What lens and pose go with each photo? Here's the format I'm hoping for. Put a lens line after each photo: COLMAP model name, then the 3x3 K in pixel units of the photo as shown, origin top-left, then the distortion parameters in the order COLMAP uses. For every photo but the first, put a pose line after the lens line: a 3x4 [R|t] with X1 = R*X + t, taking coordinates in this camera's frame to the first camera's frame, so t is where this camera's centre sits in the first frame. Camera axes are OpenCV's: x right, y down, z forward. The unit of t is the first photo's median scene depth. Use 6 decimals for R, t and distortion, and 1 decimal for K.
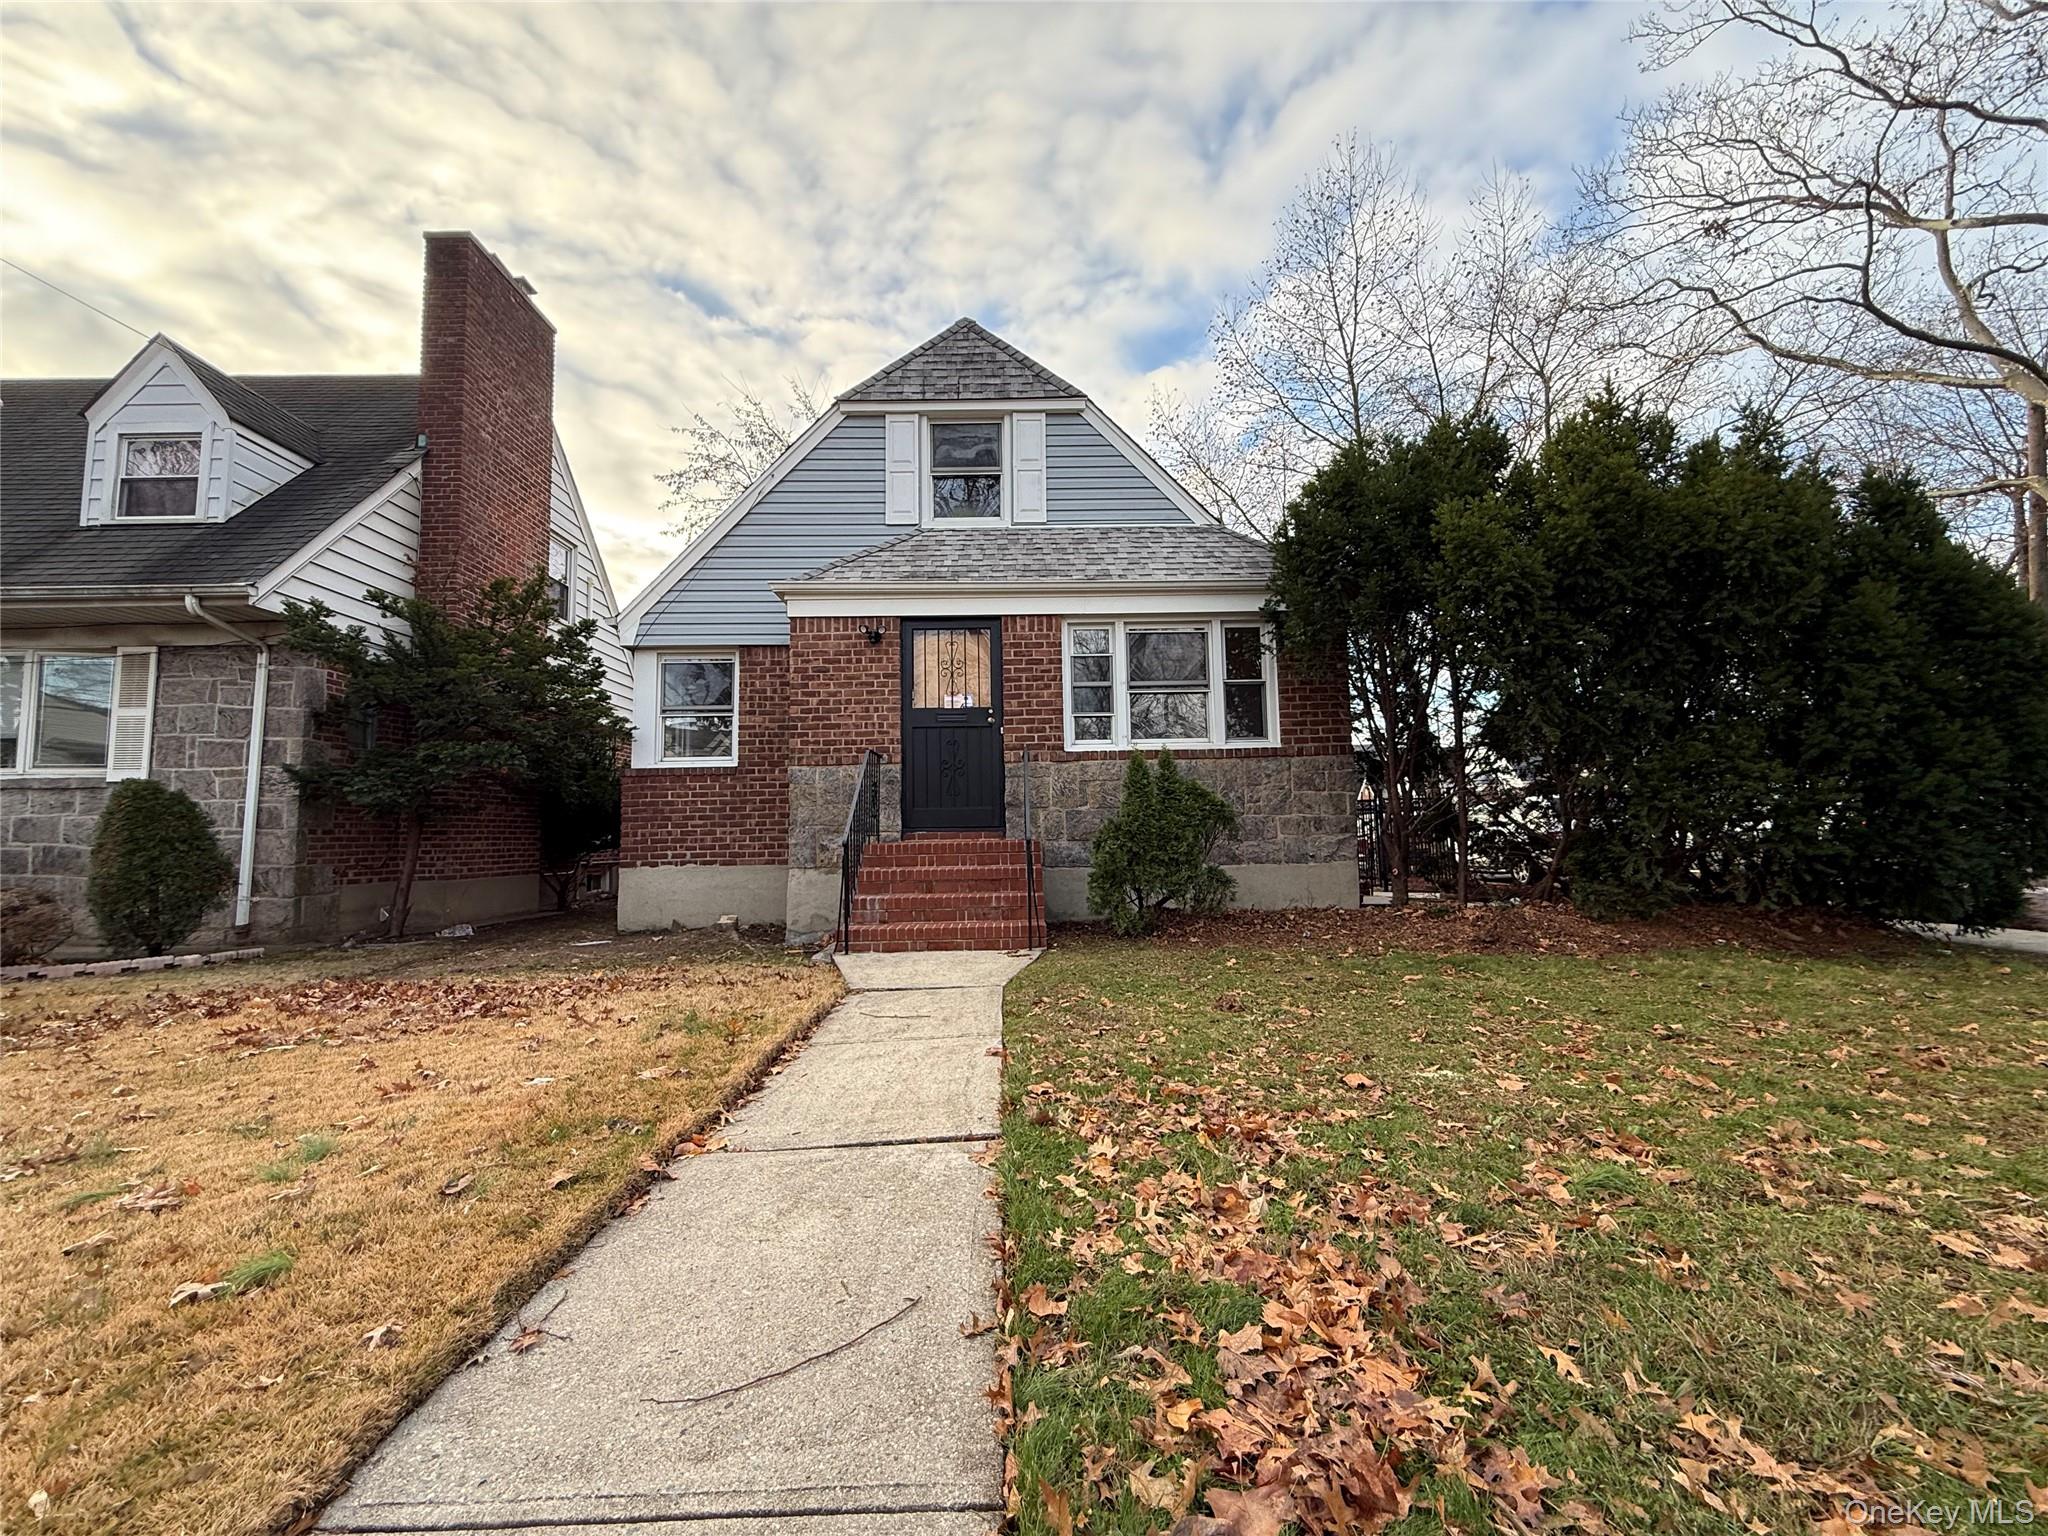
lens RADIAL K [[815.7, 0, 1020.8], [0, 815.7, 770.2], [0, 0, 1]] dist [0.000440, 0.000271]
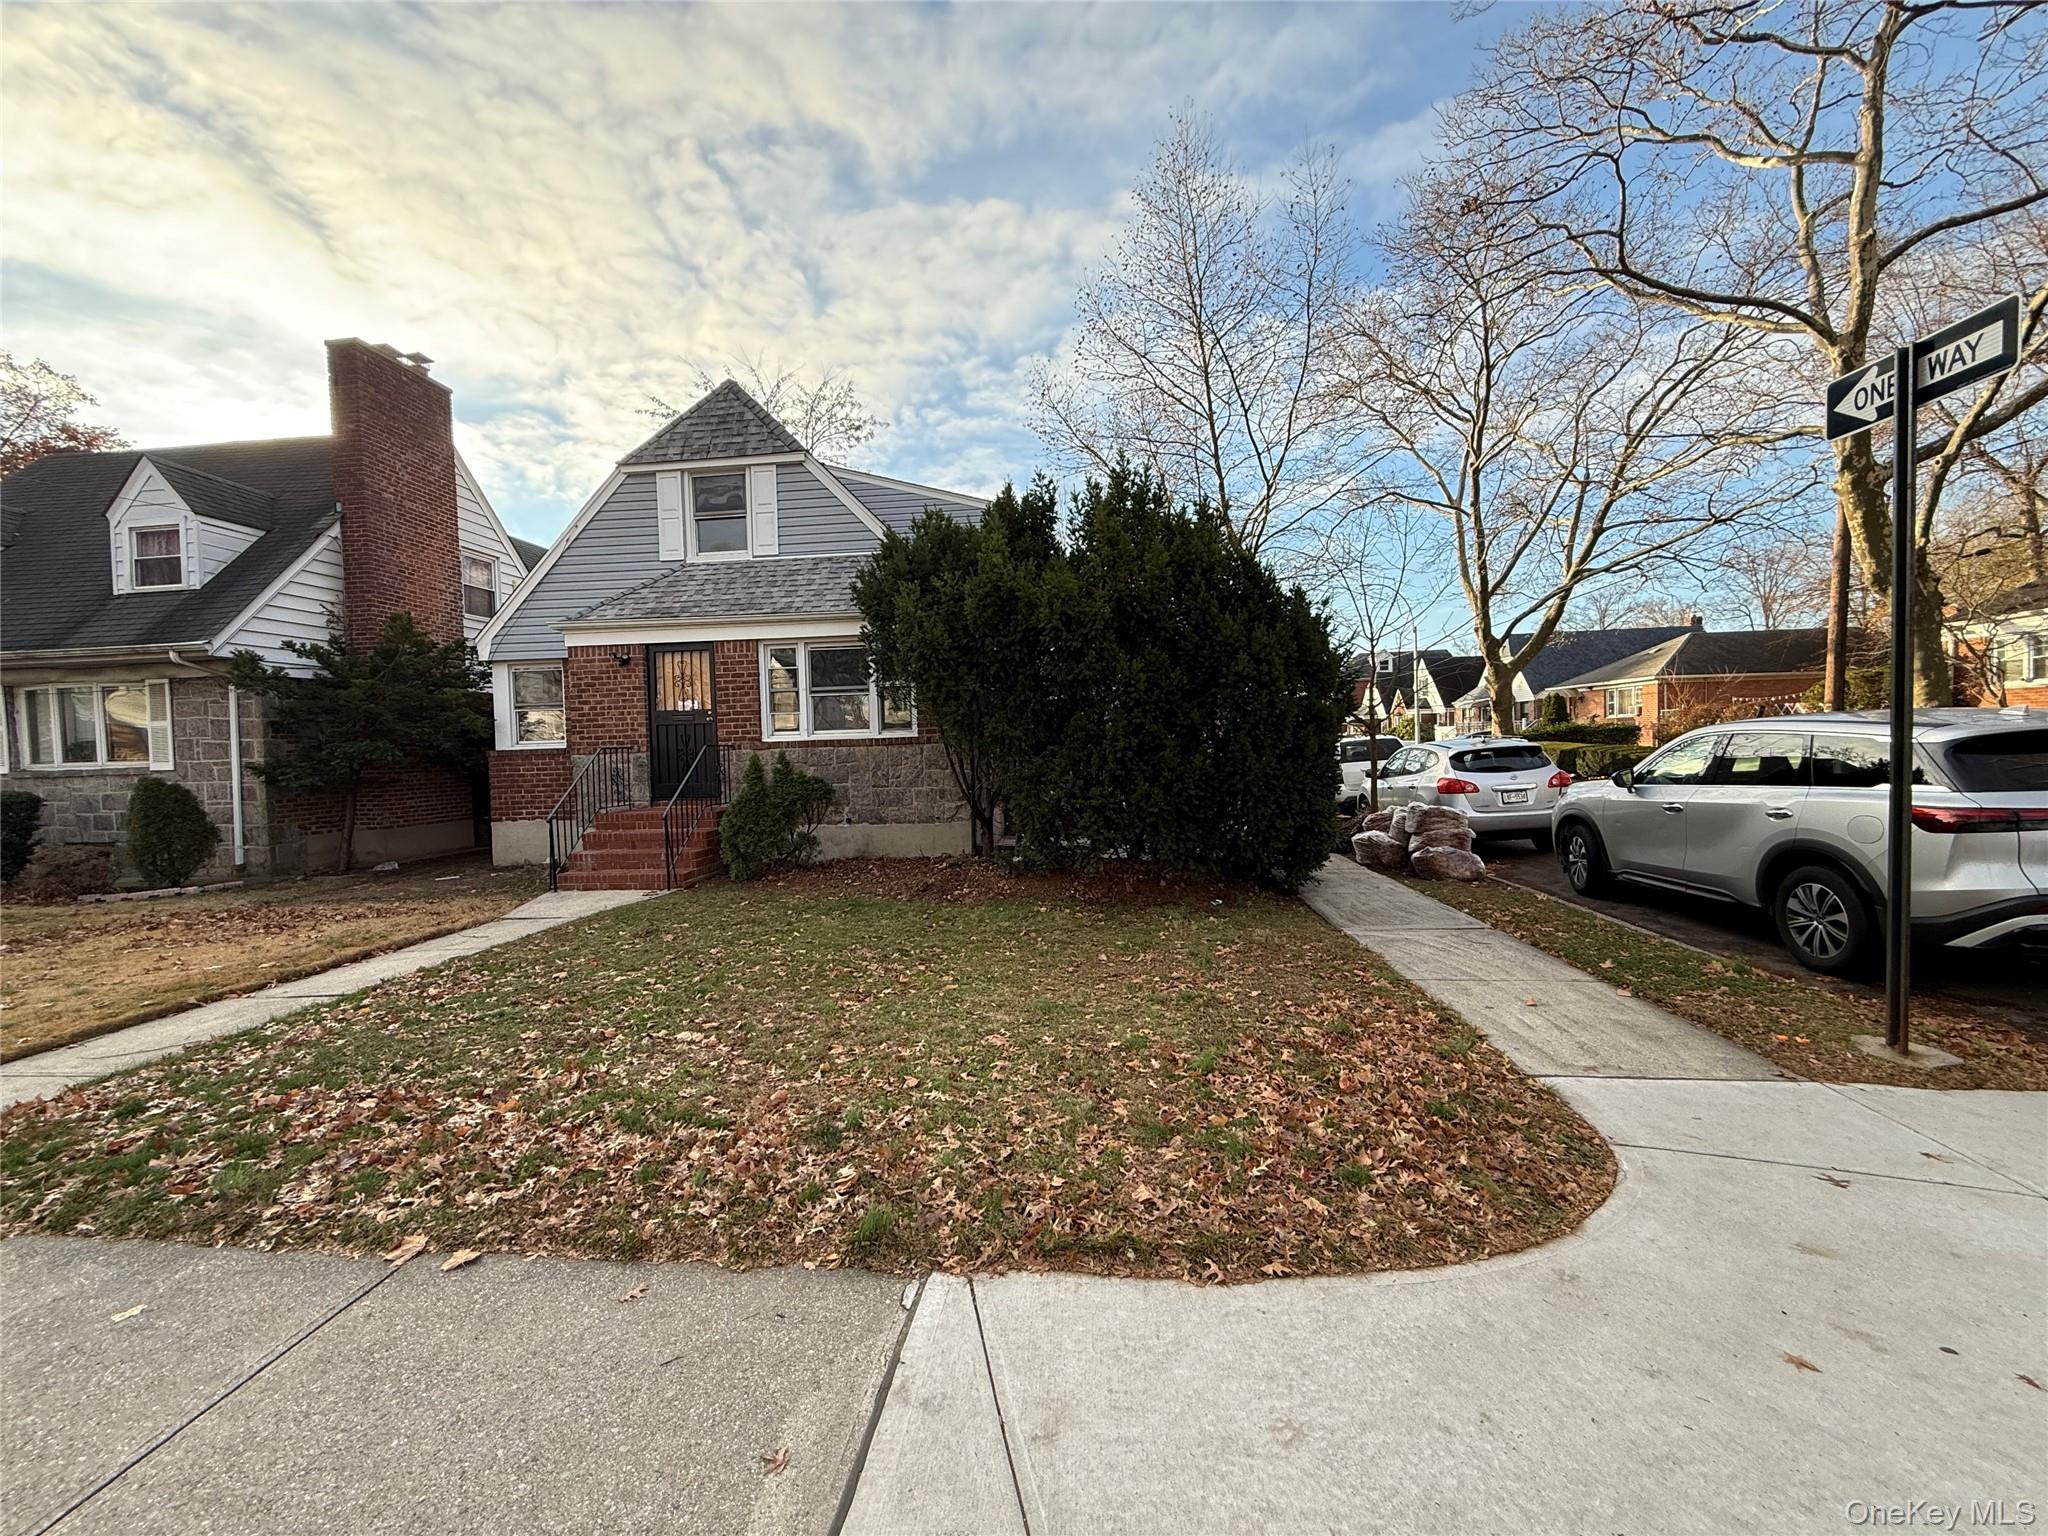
lens RADIAL K [[815.7, 0, 1029.1], [0, 815.7, 769.0], [0, 0, 1]] dist [0.000440, 0.000271]
pose [[0.993484, -0.007555, -0.113719, 0.639024], [0.020896, 0.992960, 0.116590, -0.124762], [0.112038, -0.118207, 0.986648, -0.295411]]
